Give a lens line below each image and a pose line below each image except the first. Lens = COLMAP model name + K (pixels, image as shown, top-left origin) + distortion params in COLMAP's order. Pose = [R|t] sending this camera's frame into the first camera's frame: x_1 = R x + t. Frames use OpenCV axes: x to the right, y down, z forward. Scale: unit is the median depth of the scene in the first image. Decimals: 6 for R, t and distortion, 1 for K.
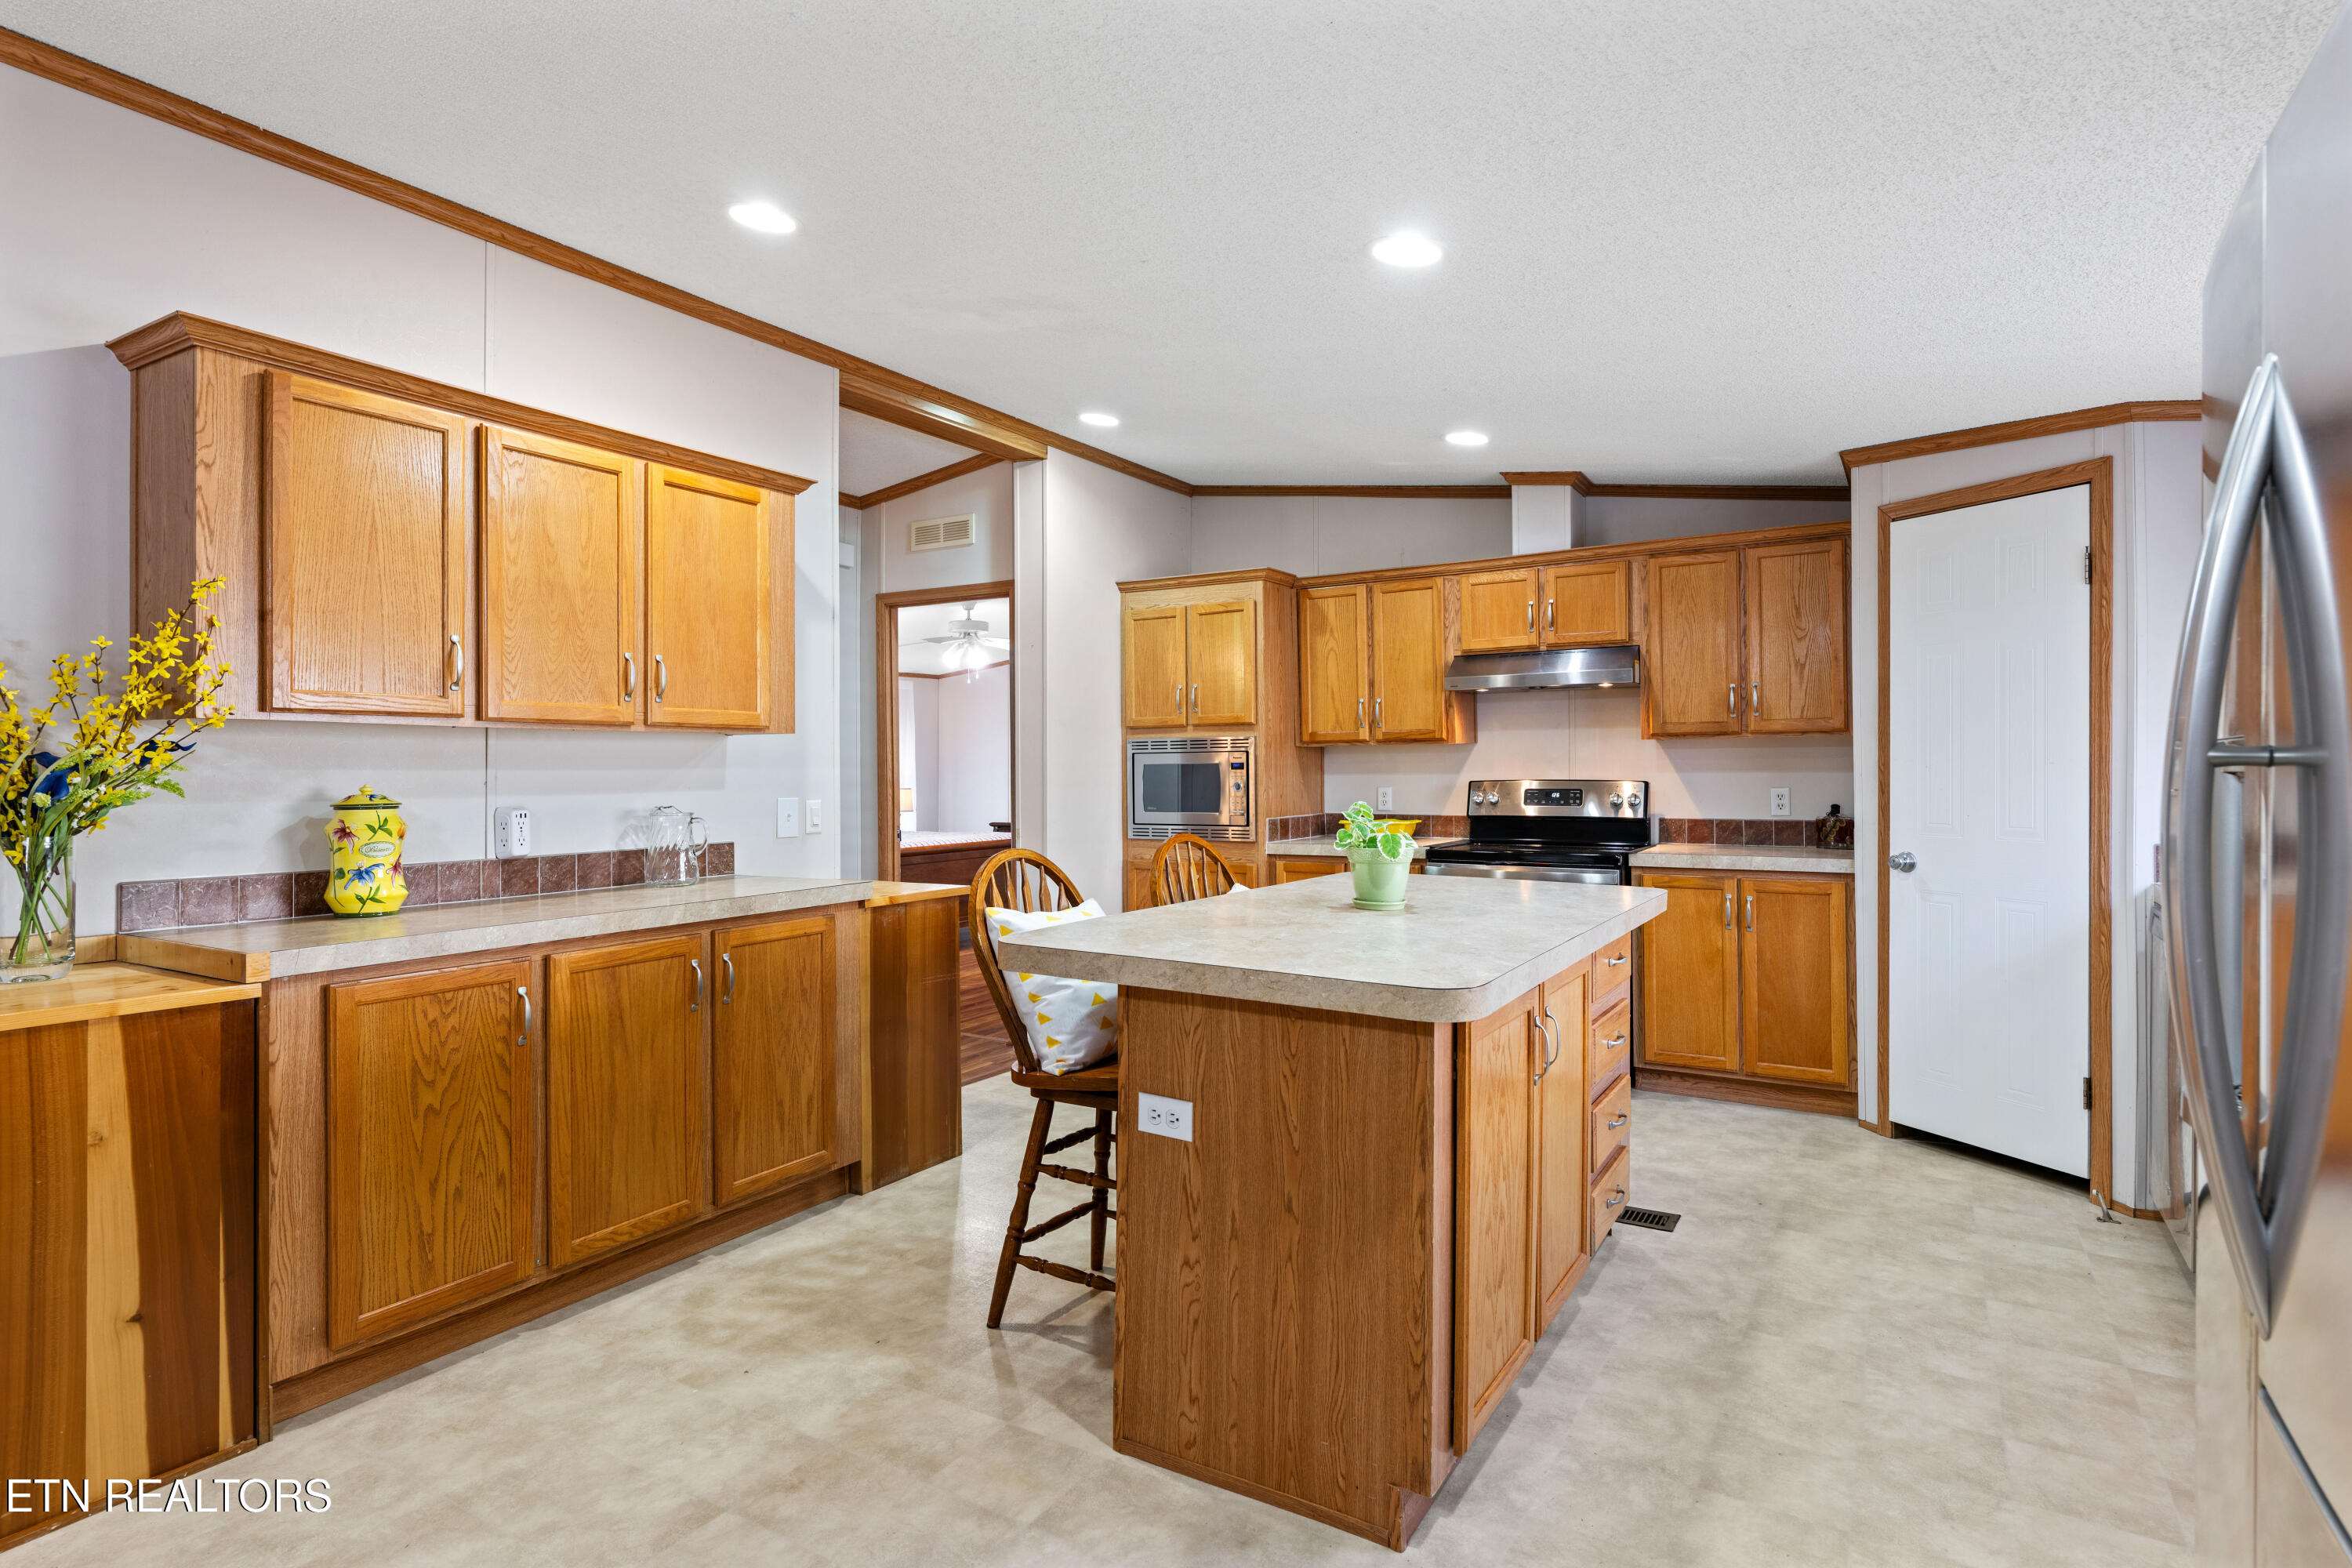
lens RADIAL K [[1206.5, 0, 1177.4], [0, 1206.5, 771.8], [0, 0, 1]] dist [-0.000390, -0.000060]
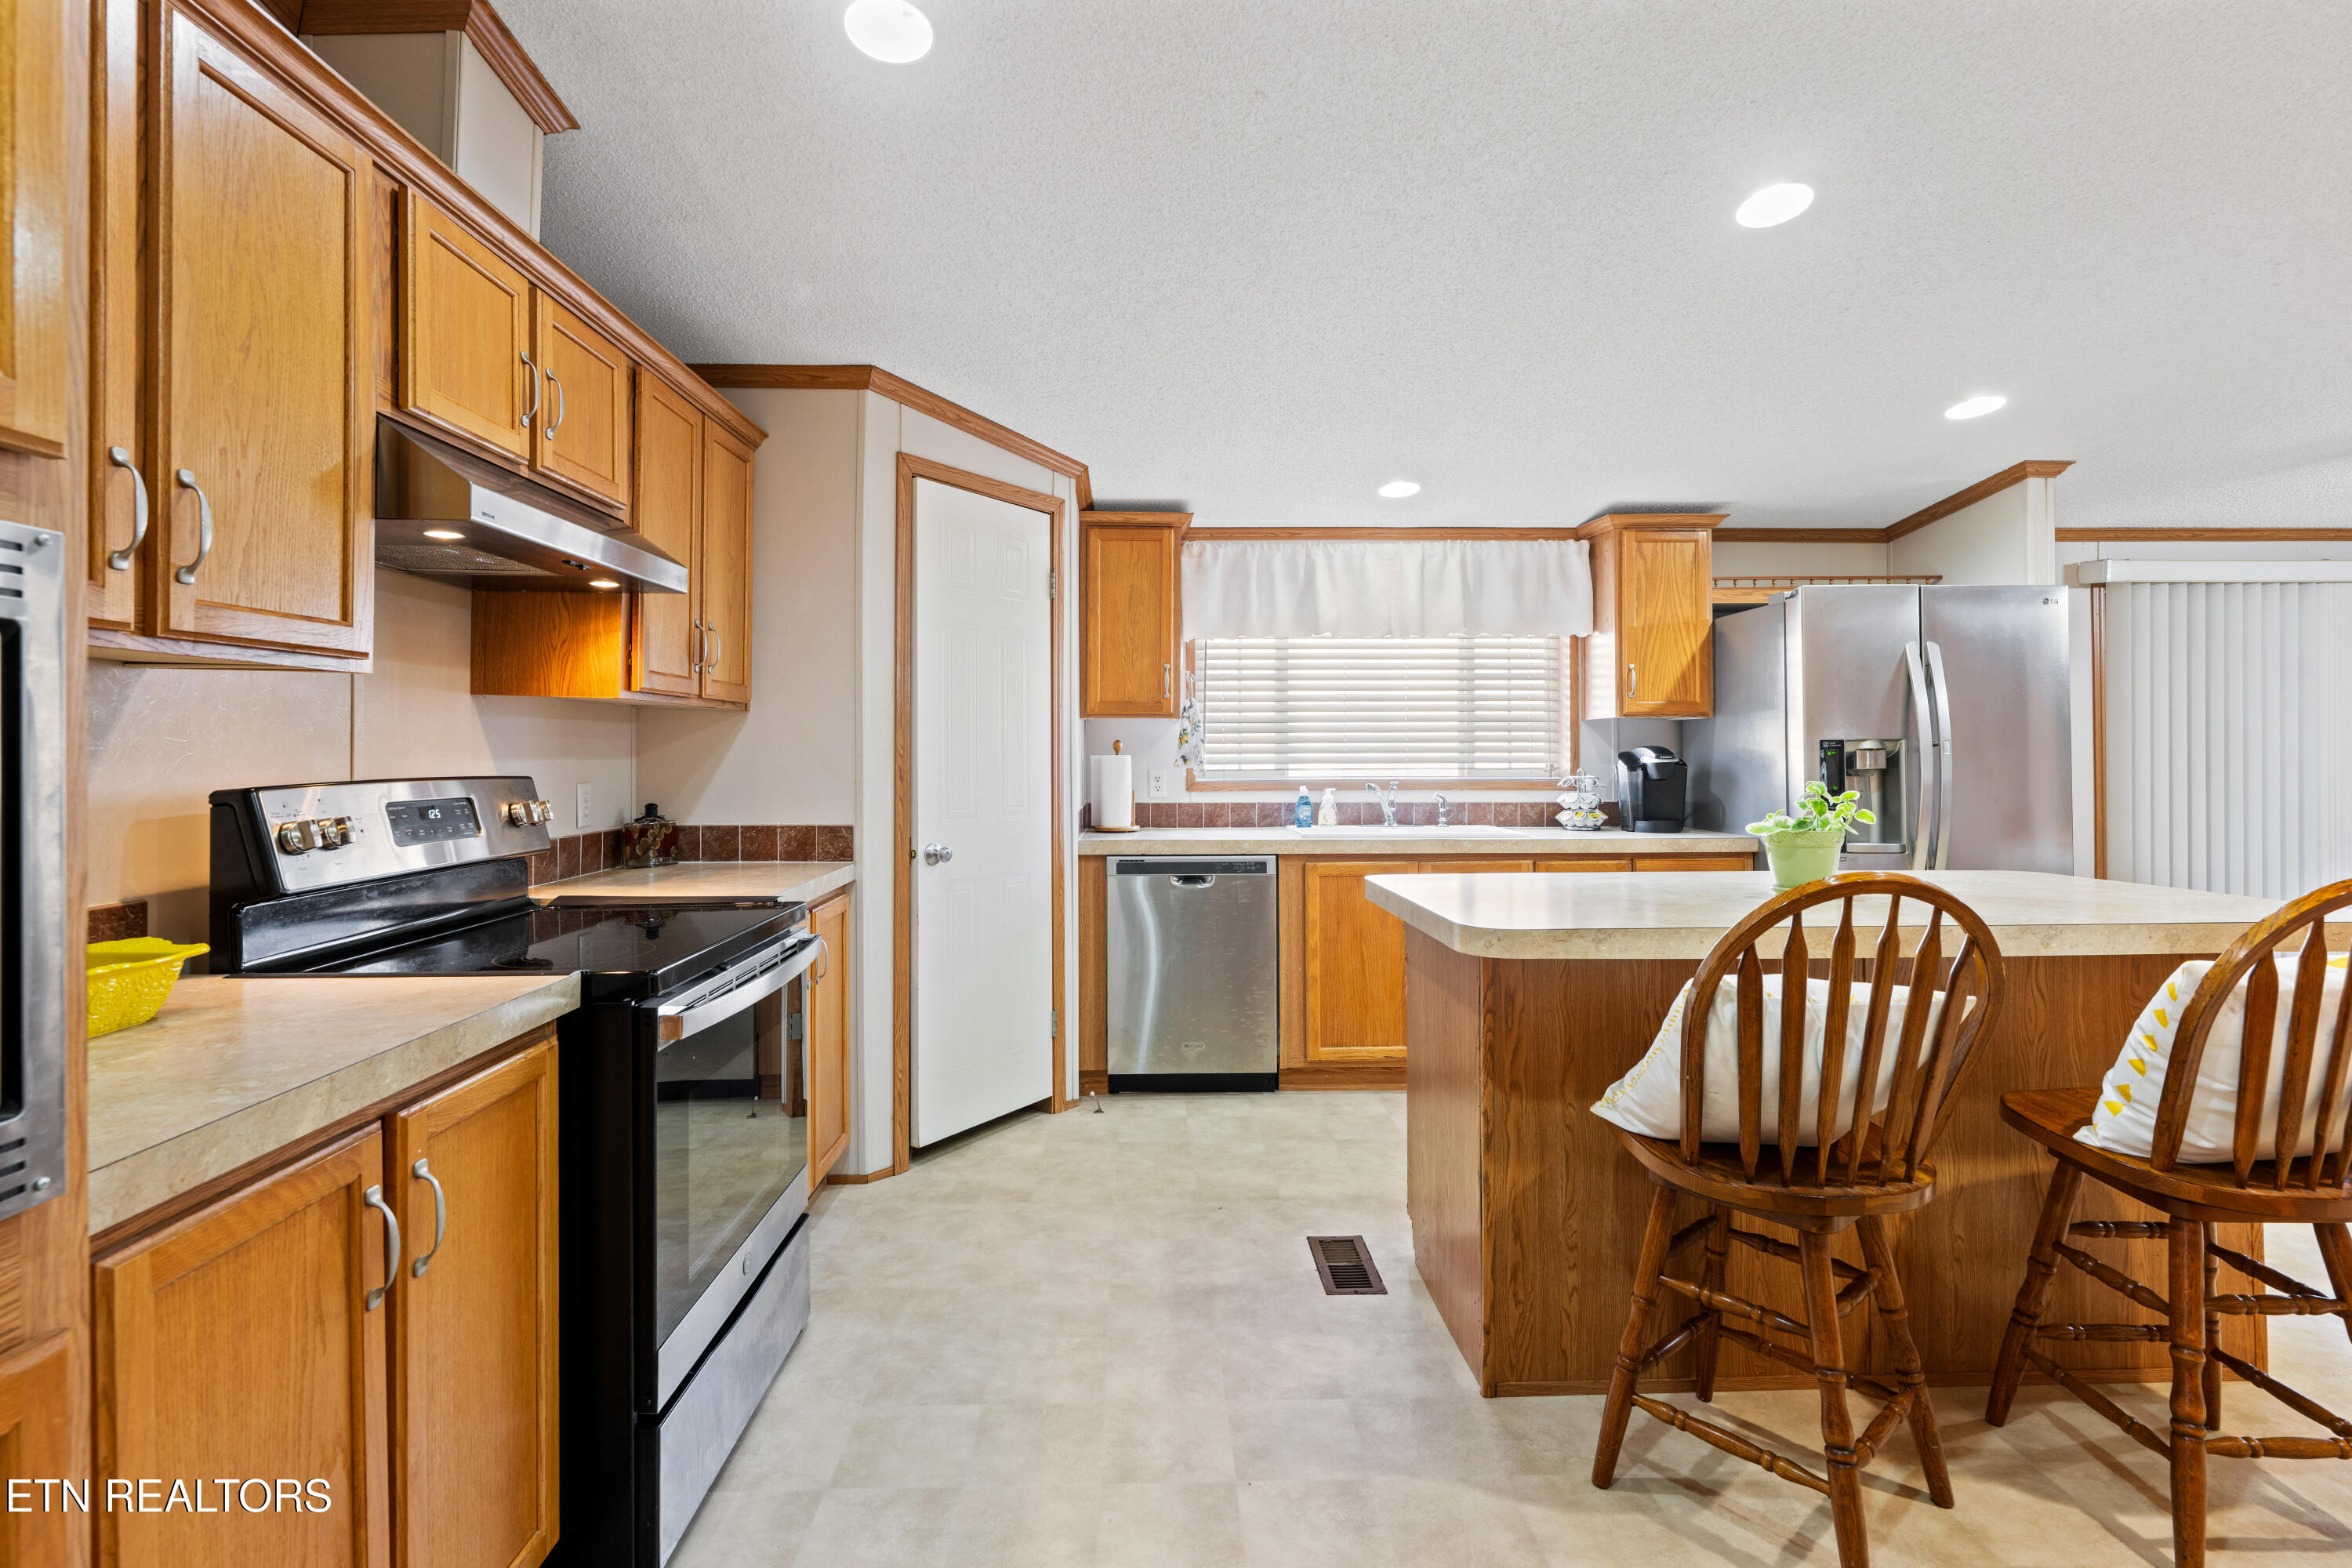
lens RADIAL K [[1081.5, 0, 1176.5], [0, 1081.5, 761.7], [0, 0, 1]] dist [-0.002153, -0.000019]
pose [[-0.550828, 0.001123, 0.834618, -0.182879], [0.007294, 0.999967, 0.003468, 0.003923], [-0.834587, 0.007998, -0.550818, 1.331644]]
